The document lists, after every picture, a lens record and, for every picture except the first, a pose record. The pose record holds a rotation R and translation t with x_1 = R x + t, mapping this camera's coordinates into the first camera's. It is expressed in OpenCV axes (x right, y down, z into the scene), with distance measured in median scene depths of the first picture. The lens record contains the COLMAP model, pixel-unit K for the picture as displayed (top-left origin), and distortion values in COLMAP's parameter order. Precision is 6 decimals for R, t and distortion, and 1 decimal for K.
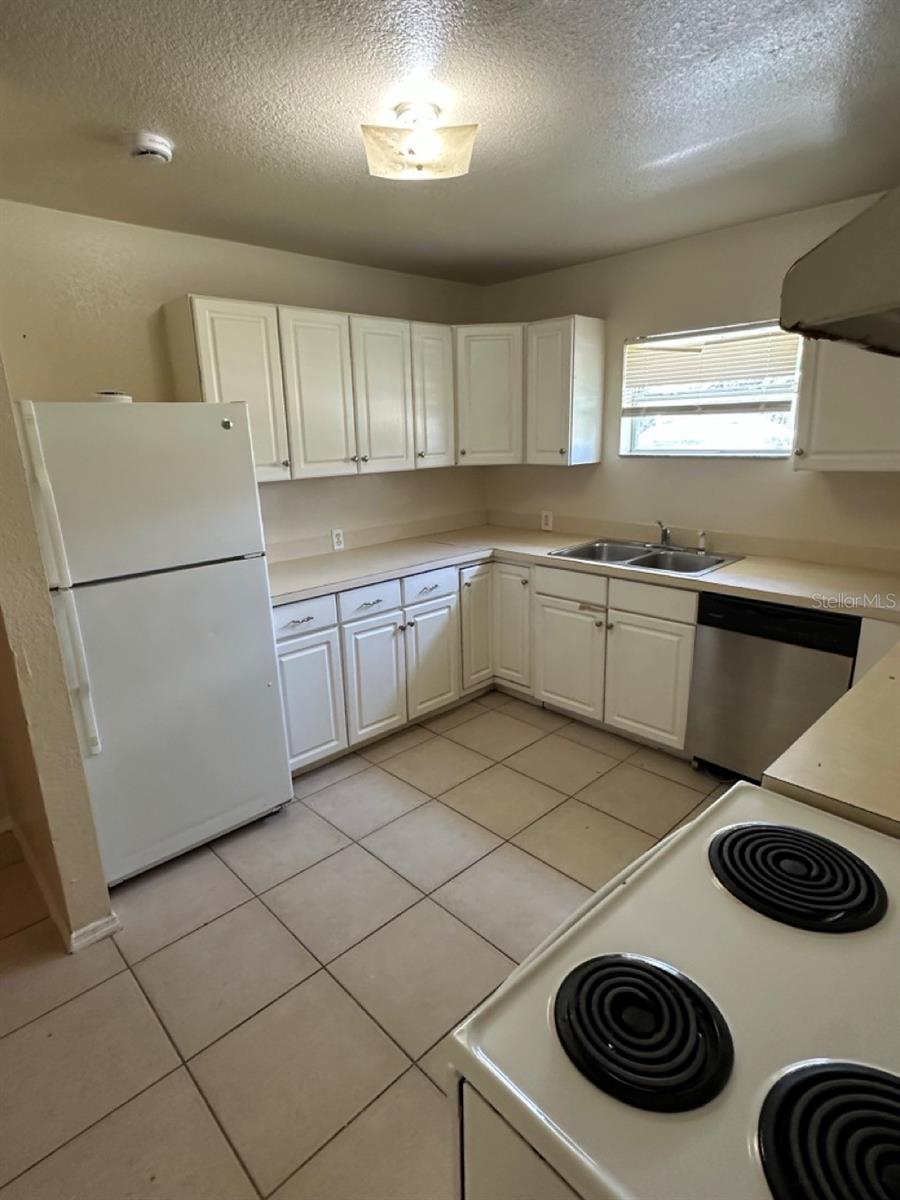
lens RADIAL K [[628.4, 0, 450.0], [0, 628.4, 600.0], [0, 0, 1]] dist [-0.004130, -0.000754]
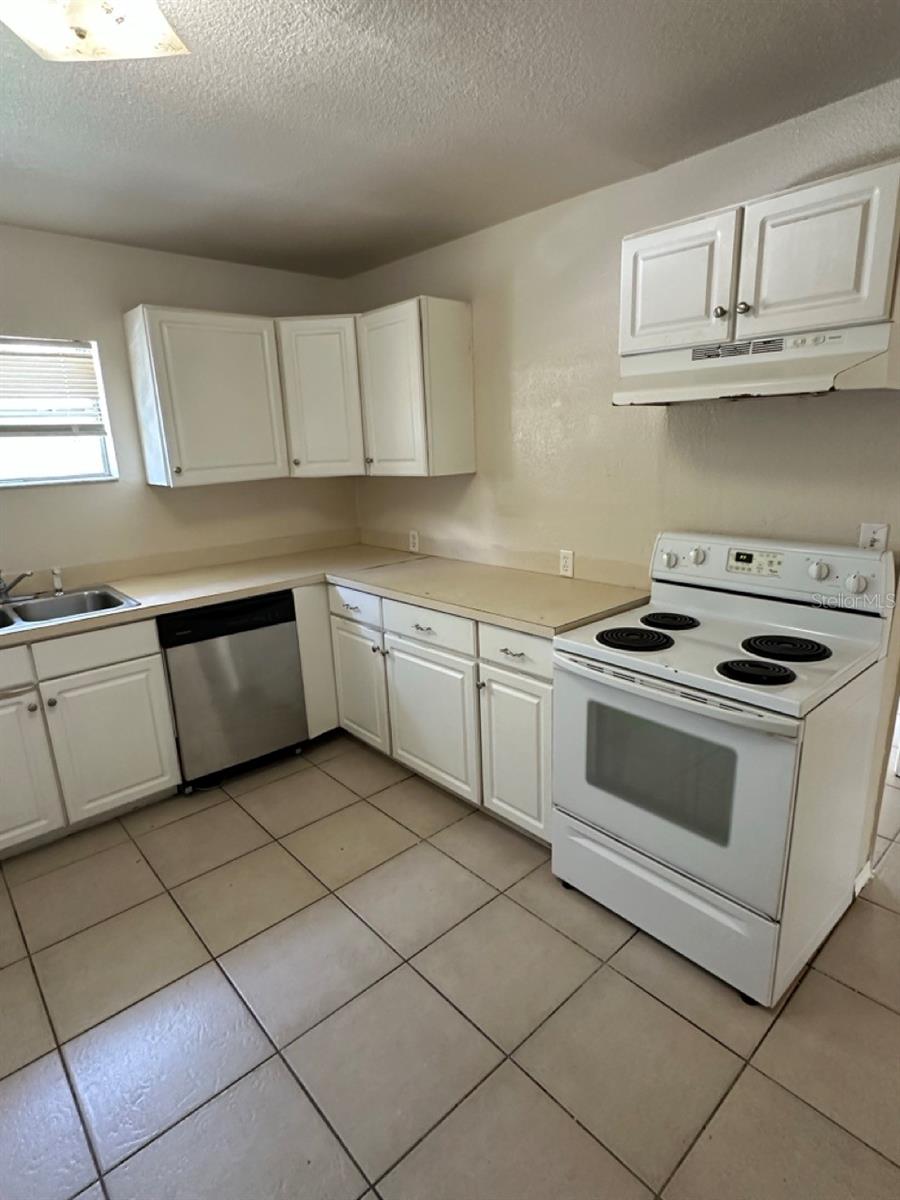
lens RADIAL K [[628.0, 0, 448.6], [0, 628.0, 603.4], [0, 0, 1]] dist [-0.004085, 0.000554]
pose [[0.029112, -0.232156, 0.972243, -0.432991], [0.292187, 0.932149, 0.213833, -0.089821], [-0.955918, 0.277851, 0.094970, 0.397210]]
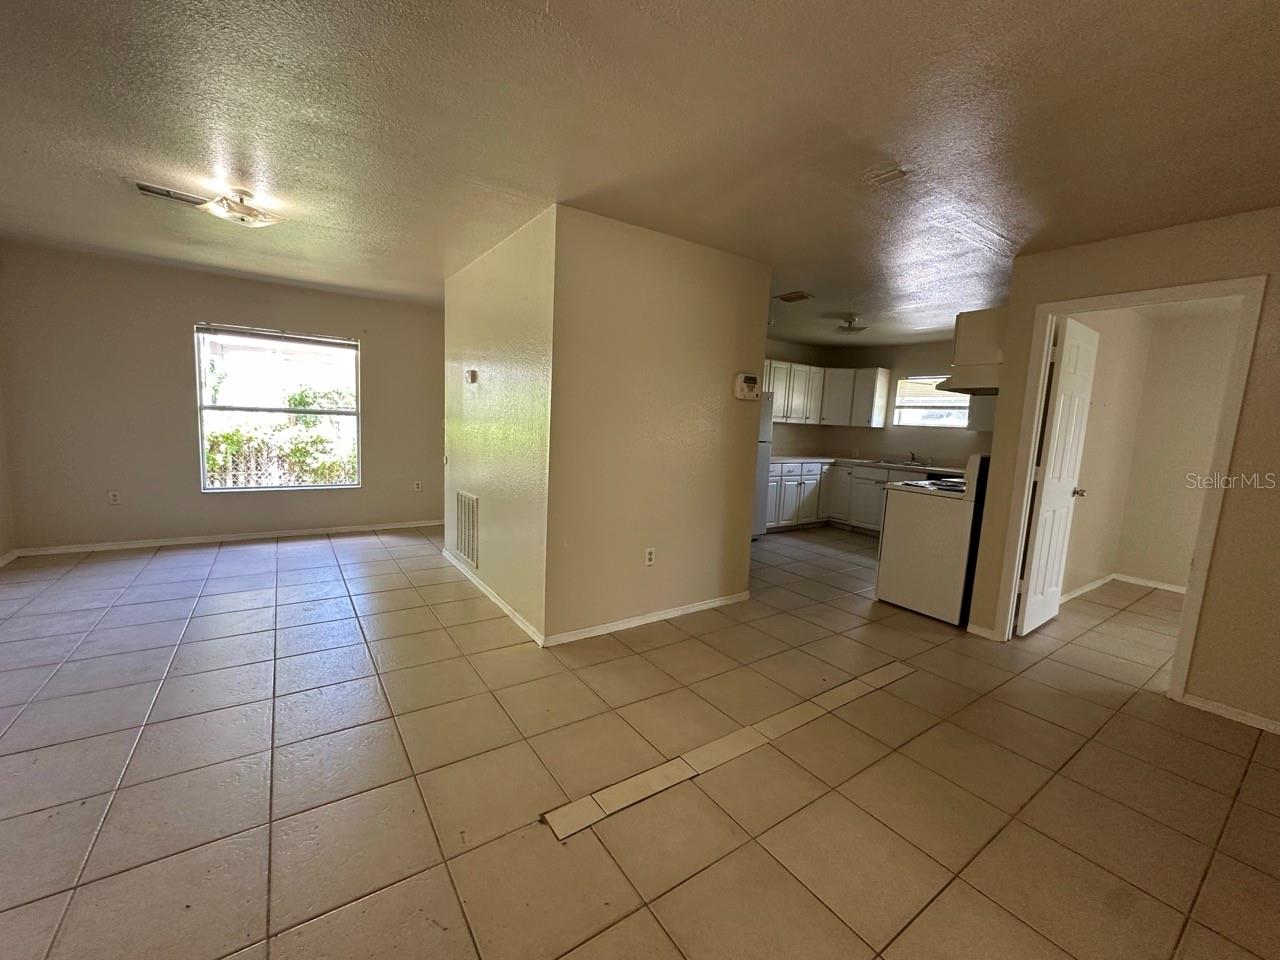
lens RADIAL K [[511.9, 0, 639.7], [0, 511.9, 478.5], [0, 0, 1]] dist [-0.002840, -0.000354]
pose [[0.985013, 0.092520, -0.145566, -0.398814], [-0.113234, 0.983493, -0.141136, 0.373048], [0.130105, 0.155504, 0.979230, -1.044612]]
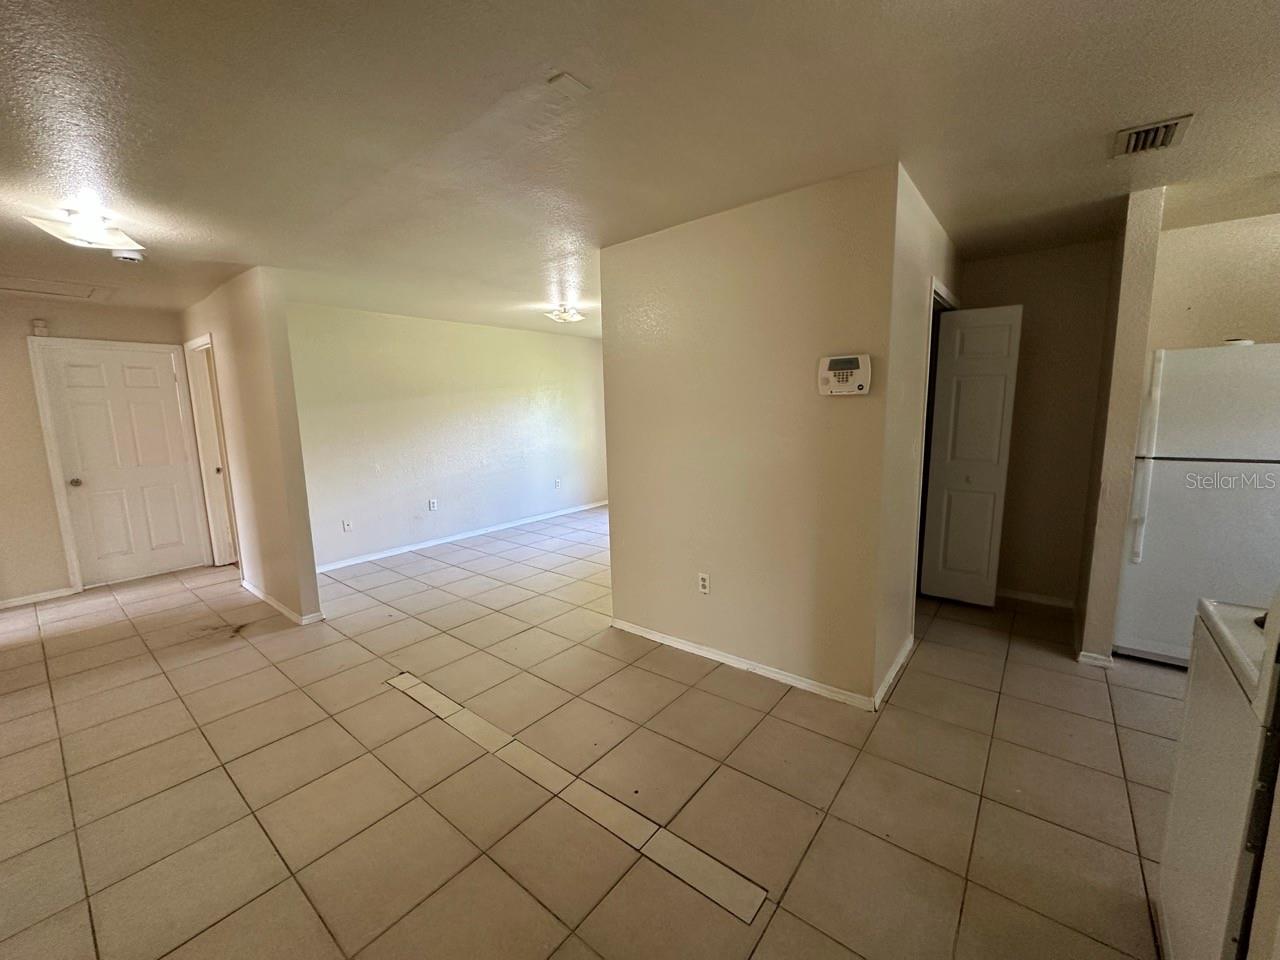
lens RADIAL K [[514.7, 0, 639.0], [0, 514.7, 477.0], [0, 0, 1]] dist [-0.000853, 0.000035]
pose [[0.128293, 0.163037, -0.978243, 0.340333], [-0.238220, 0.962581, 0.129185, 0.106084], [0.962700, 0.216464, 0.162332, -0.317793]]
